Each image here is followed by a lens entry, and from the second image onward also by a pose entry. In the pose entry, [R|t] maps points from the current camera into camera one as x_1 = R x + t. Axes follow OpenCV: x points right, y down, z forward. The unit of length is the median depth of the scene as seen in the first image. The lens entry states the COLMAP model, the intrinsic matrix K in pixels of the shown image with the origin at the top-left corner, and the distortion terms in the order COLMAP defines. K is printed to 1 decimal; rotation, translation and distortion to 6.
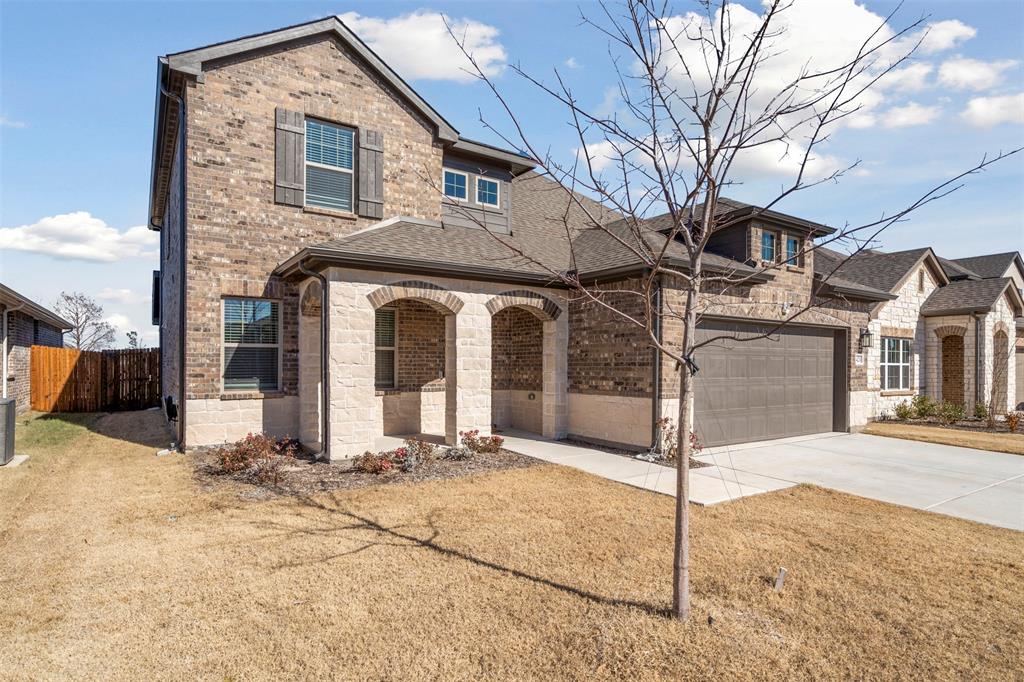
lens RADIAL K [[550.3, 0, 512.1], [0, 550.3, 356.2], [0, 0, 1]] dist [-0.001467, 0.000096]
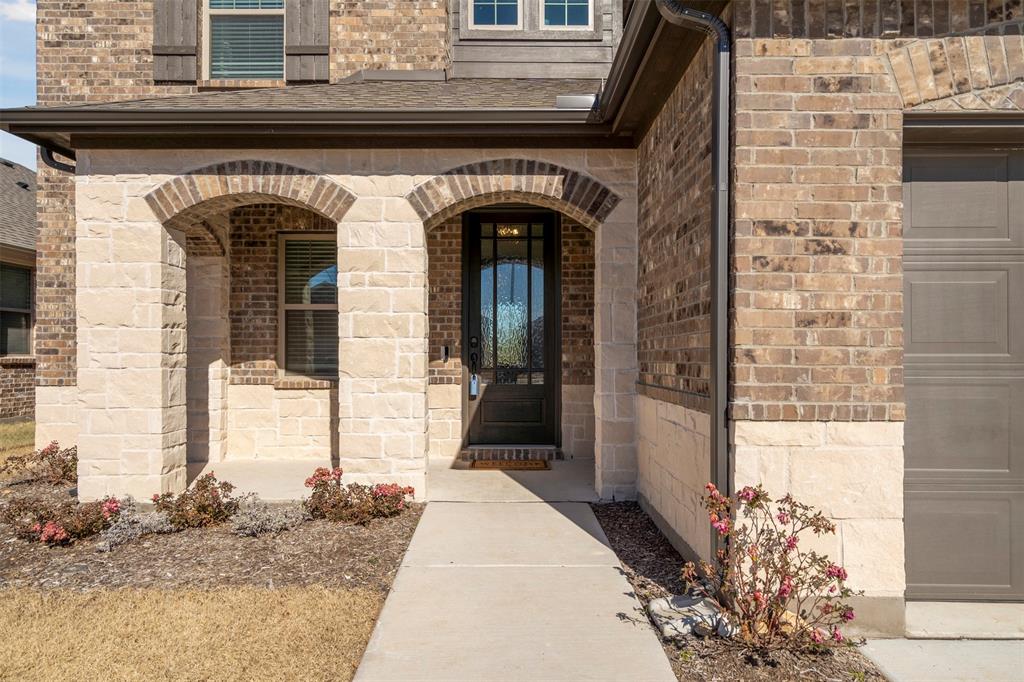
lens RADIAL K [[662.5, 0, 512.0], [0, 662.5, 341.0], [0, 0, 1]] dist [0.010441, -0.001061]
pose [[0.826863, -0.015691, -0.562184, 0.353130], [0.012069, 0.999876, -0.010156, 0.035796], [0.562273, 0.001612, 0.826950, 0.613581]]
